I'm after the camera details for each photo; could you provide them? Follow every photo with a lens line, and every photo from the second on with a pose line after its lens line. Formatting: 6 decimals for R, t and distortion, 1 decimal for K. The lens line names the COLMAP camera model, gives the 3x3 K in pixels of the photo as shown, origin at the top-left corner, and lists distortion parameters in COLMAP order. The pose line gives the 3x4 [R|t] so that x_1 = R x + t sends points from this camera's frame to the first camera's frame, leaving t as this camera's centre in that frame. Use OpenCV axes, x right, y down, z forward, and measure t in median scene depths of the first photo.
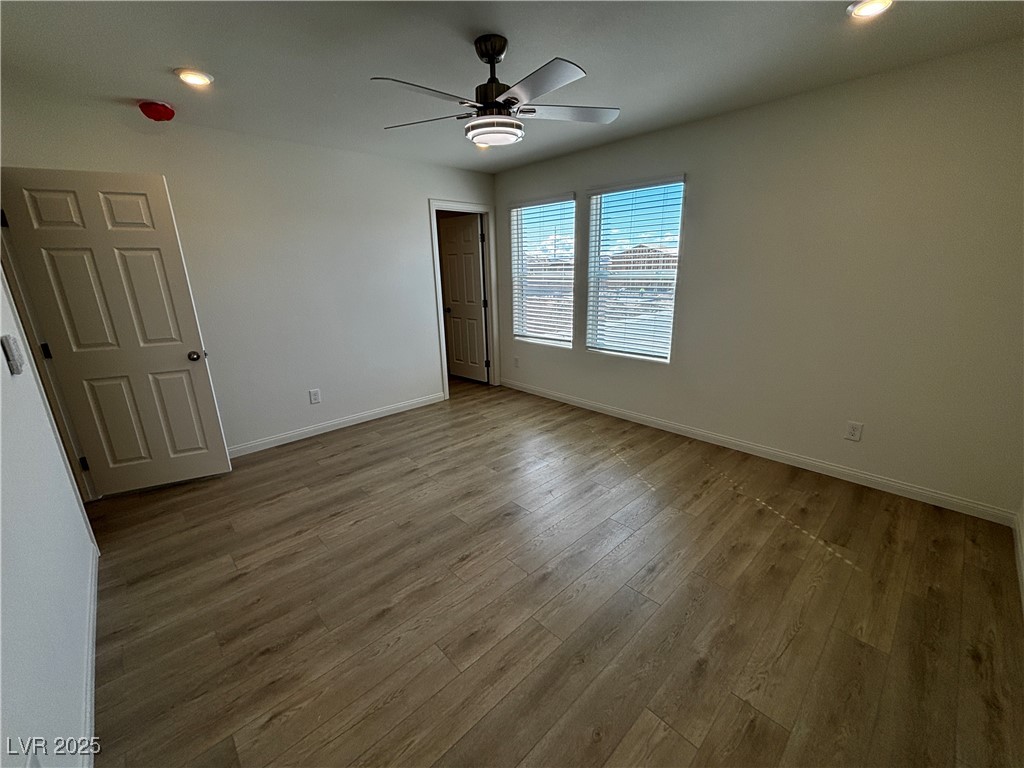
lens RADIAL K [[415.1, 0, 514.7], [0, 415.1, 384.5], [0, 0, 1]] dist [-0.001660, 0.000816]
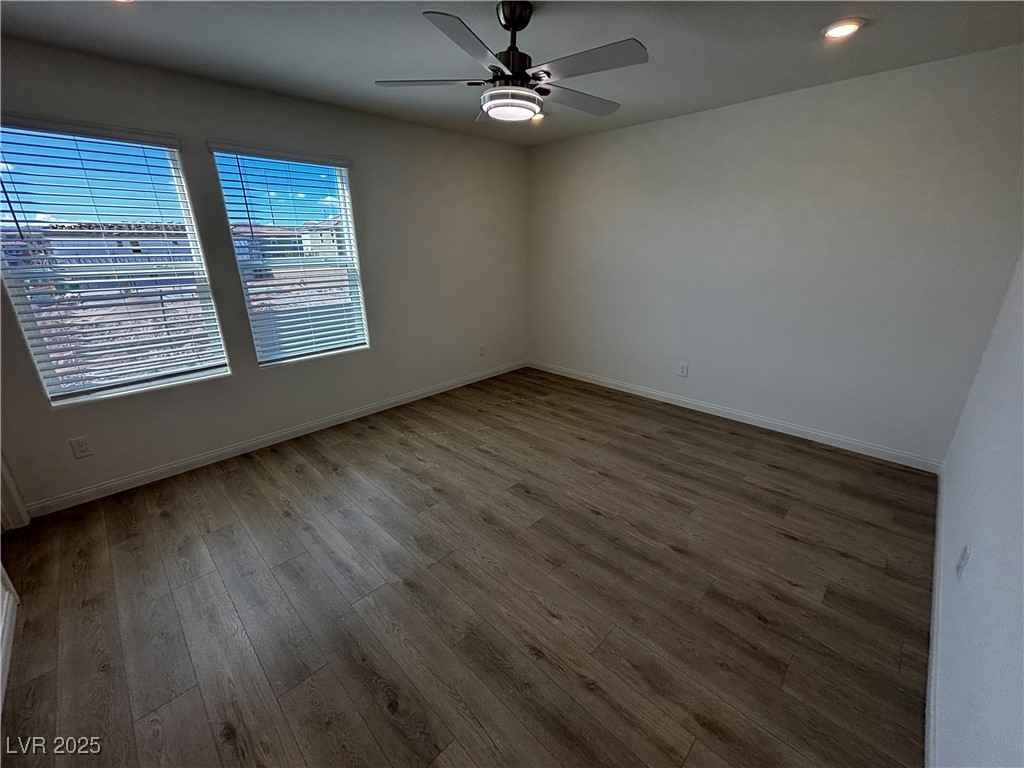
lens RADIAL K [[415.1, 0, 511.8], [0, 415.1, 382.0], [0, 0, 1]] dist [-0.001660, 0.000816]
pose [[-0.034705, -0.297420, 0.954116, -0.858586], [0.285292, 0.912017, 0.294674, -0.234019], [-0.957812, 0.282428, 0.053200, 0.849683]]
